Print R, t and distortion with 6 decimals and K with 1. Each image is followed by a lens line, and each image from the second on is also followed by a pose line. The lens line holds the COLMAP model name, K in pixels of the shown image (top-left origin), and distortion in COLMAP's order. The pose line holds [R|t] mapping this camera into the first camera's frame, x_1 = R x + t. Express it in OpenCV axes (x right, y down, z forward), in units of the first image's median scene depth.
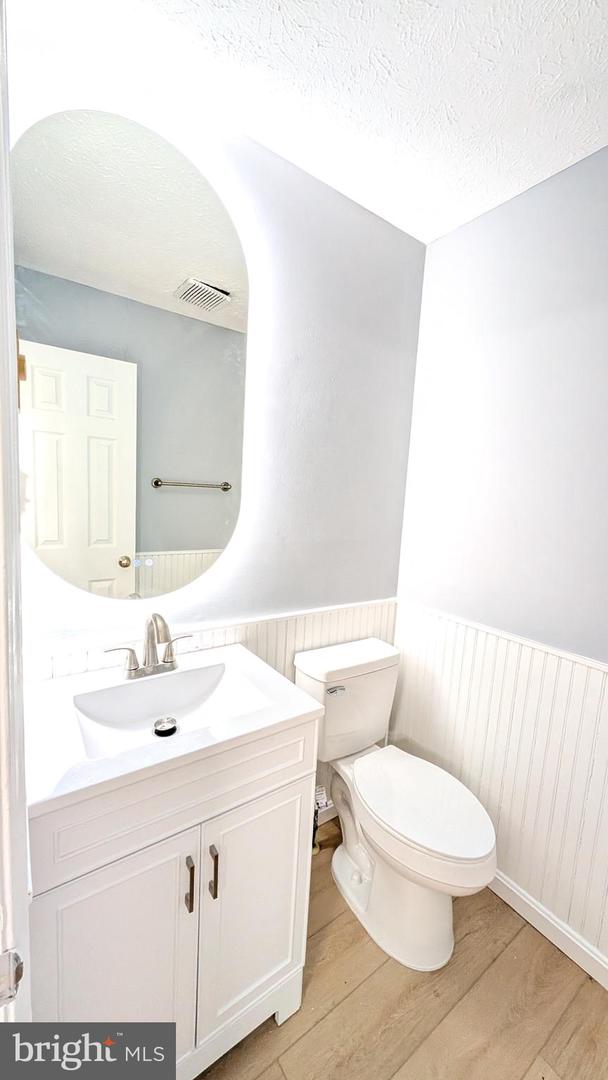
lens RADIAL K [[408.3, 0, 306.4], [0, 408.3, 544.3], [0, 0, 1]] dist [0.000076, 0.000150]
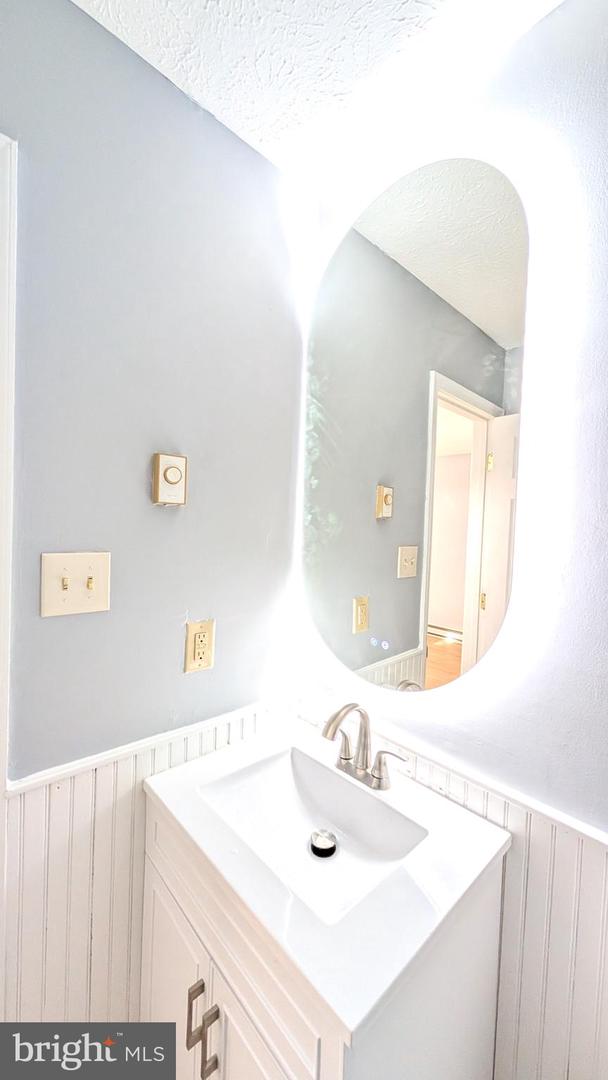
lens RADIAL K [[408.3, 0, 306.4], [0, 408.3, 544.3], [0, 0, 1]] dist [0.000076, 0.000150]
pose [[0.130195, -0.020229, -0.991282, 0.442250], [-0.150889, 0.987742, -0.039975, -0.105202], [0.979940, 0.154778, 0.125547, 0.709915]]
